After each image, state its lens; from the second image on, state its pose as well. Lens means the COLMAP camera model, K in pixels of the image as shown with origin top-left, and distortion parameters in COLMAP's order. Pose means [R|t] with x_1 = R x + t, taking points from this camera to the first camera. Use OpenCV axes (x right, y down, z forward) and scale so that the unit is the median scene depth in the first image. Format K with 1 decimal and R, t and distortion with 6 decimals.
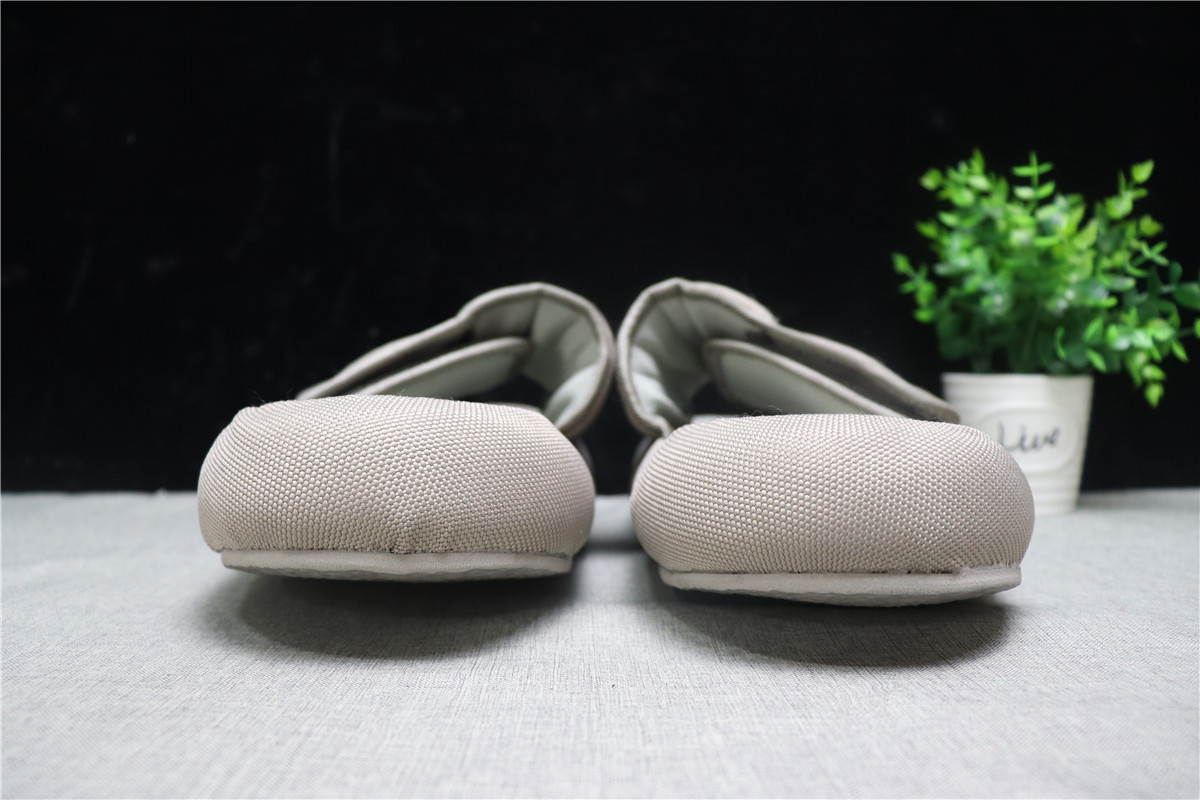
lens RADIAL K [[999.8, 0, 600.0], [0, 999.8, 400.0], [0, 0, 1]] dist [-0.163640, 0.148138]
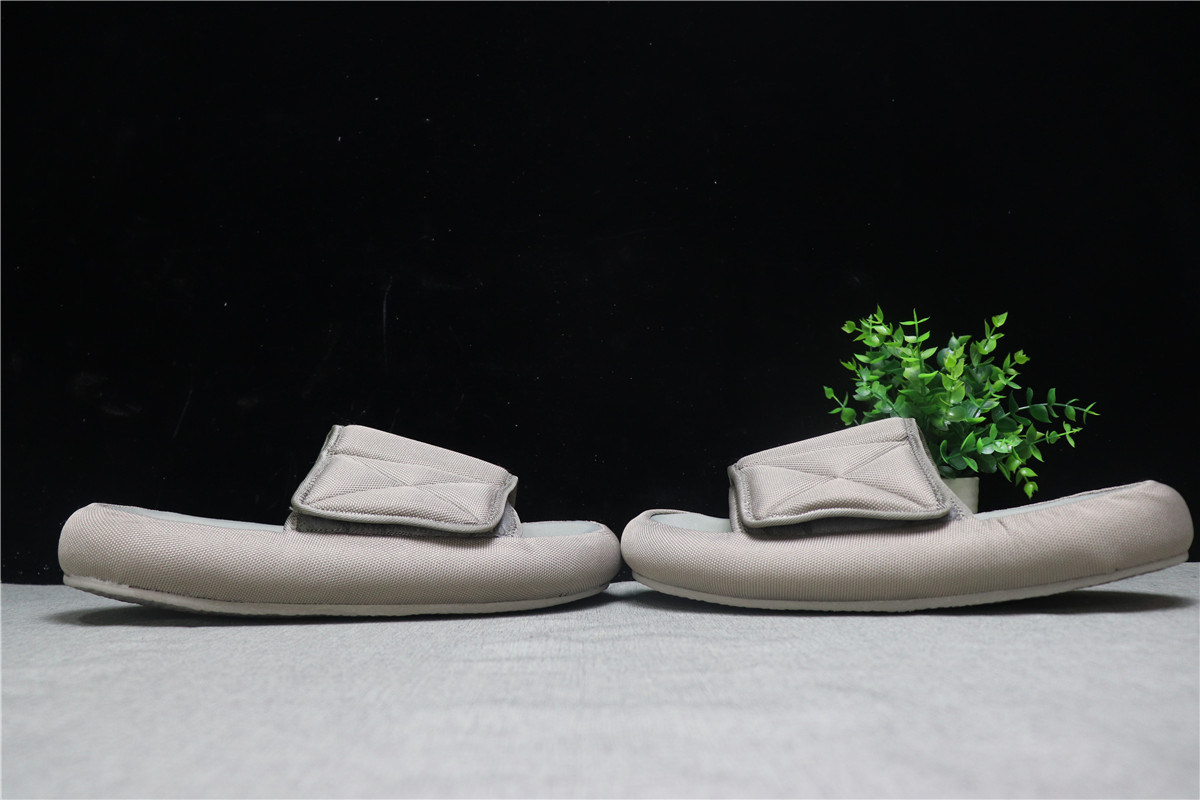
lens RADIAL K [[999.8, 0, 600.0], [0, 999.8, 400.0], [0, 0, 1]] dist [-0.163640, 0.148138]
pose [[0.999822, -0.018123, -0.005338, 0.018866], [0.017360, 0.992751, -0.118930, 0.020888], [0.007454, 0.118816, 0.992888, -0.315988]]
